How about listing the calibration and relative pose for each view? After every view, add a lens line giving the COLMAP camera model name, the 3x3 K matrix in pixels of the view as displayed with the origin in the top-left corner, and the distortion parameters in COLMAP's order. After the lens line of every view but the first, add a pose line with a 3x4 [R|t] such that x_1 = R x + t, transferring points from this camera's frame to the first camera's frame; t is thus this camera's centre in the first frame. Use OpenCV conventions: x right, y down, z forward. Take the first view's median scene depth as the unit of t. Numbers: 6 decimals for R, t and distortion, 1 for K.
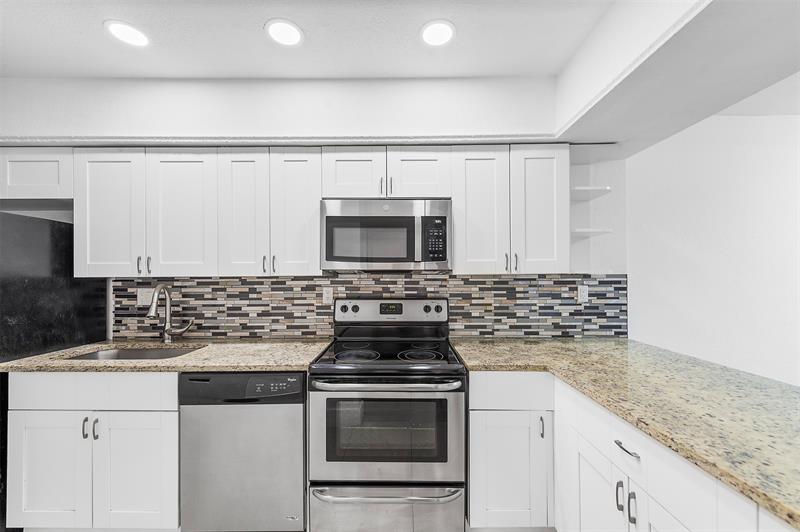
lens RADIAL K [[318.6, 0, 398.8], [0, 318.6, 273.7], [0, 0, 1]] dist [0.014927, -0.005619]
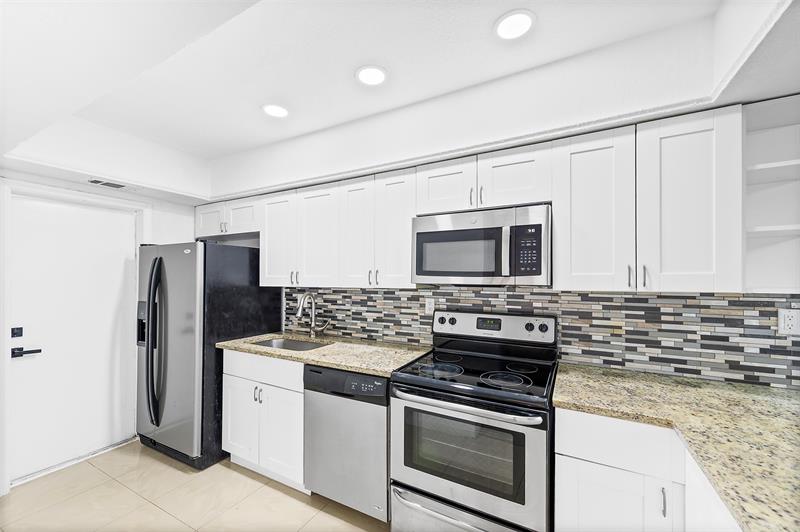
lens RADIAL K [[320.1, 0, 400.3], [0, 320.1, 275.5], [0, 0, 1]] dist [0.013349, -0.003876]
pose [[0.880395, 0.001220, -0.474240, 0.186450], [-0.000841, 0.999999, 0.001013, -0.032890], [0.474241, -0.000493, 0.880395, 0.036007]]
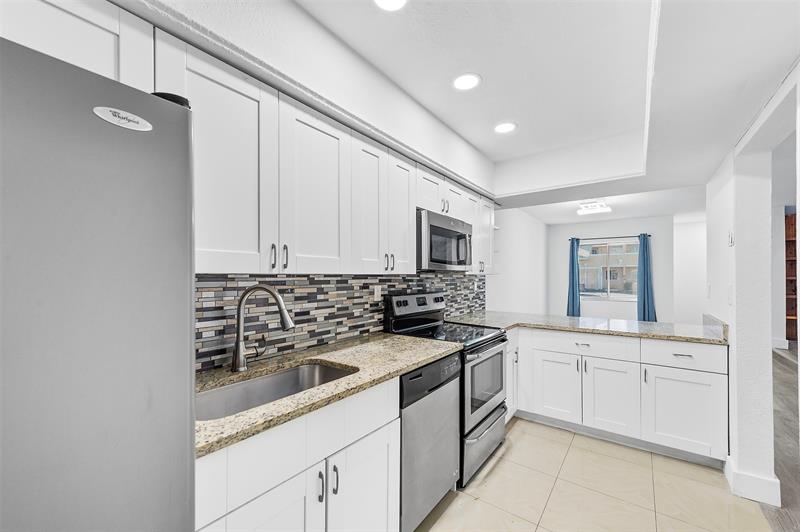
lens RADIAL K [[318.6, 0, 398.8], [0, 318.6, 273.7], [0, 0, 1]] dist [0.014927, -0.005619]
pose [[0.595021, 0.010607, 0.803640, -1.027543], [-0.006103, 0.999944, -0.008679, 0.012519], [-0.803687, 0.000260, 0.595052, 0.316598]]
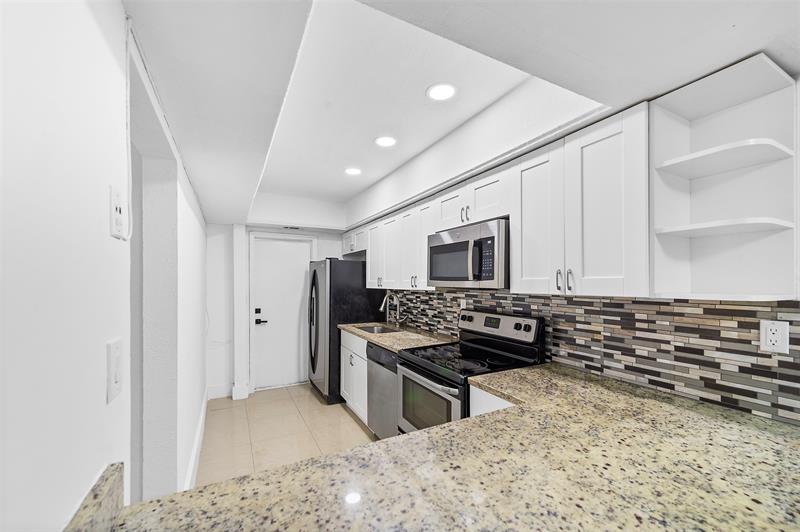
lens RADIAL K [[322.4, 0, 399.9], [0, 322.4, 279.4], [0, 0, 1]] dist [0.009454, -0.000320]
pose [[0.470600, -0.003074, -0.882341, 0.757229], [0.005480, 0.999985, -0.000562, -0.035081], [0.882329, -0.004571, 0.470610, 0.200821]]
